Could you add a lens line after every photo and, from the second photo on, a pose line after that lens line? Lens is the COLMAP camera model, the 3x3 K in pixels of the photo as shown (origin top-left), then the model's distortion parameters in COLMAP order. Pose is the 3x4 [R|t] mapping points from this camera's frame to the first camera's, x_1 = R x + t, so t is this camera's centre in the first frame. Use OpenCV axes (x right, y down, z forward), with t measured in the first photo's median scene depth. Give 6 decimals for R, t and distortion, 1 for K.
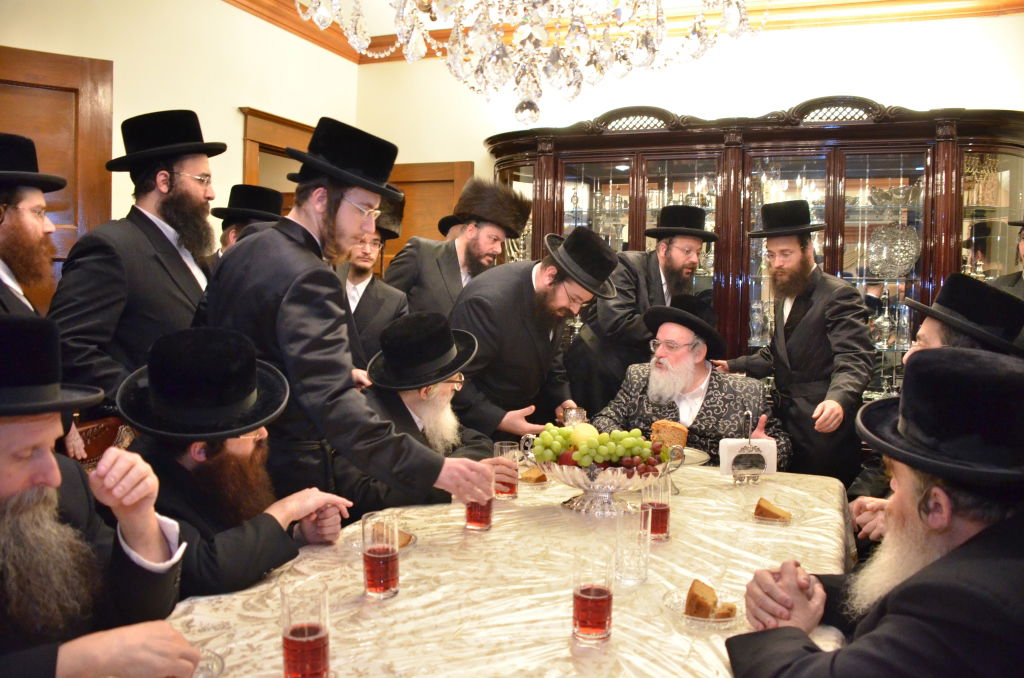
lens RADIAL K [[822.8, 0, 535.4], [0, 822.8, 339.4], [0, 0, 1]] dist [0.002967, -0.049518]
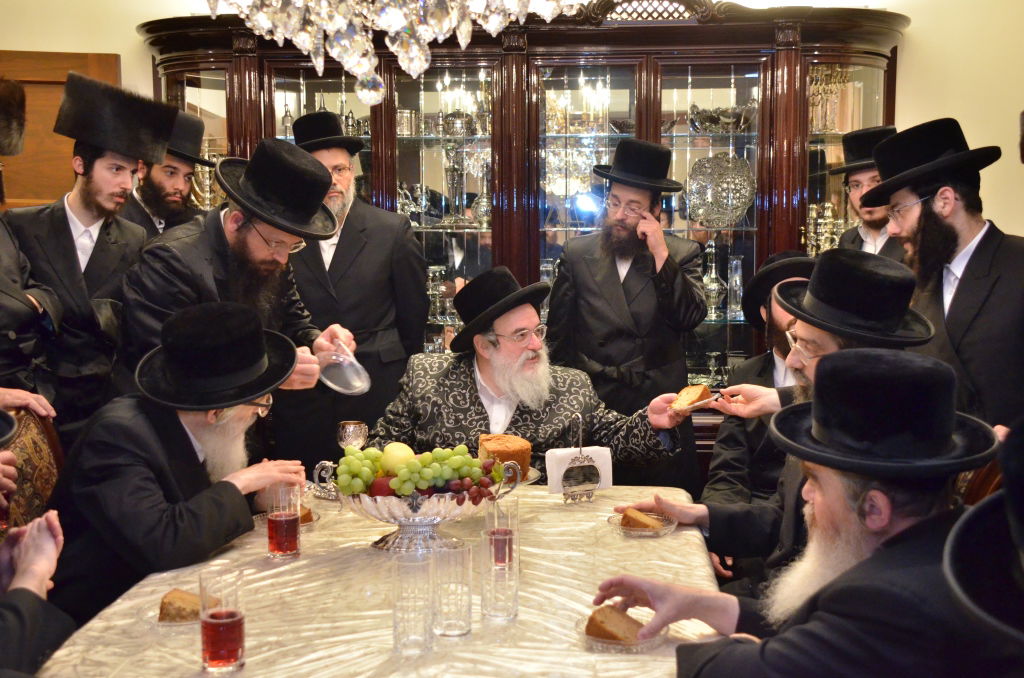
lens RADIAL K [[1284.9, 0, 497.3], [0, 1284.9, 372.1], [0, 0, 1]] dist [0.152677, -0.009689]
pose [[0.964974, -0.052504, 0.257038, -0.163036], [0.038442, 0.997492, 0.059434, -0.036266], [-0.259514, -0.047471, 0.964572, -0.226935]]
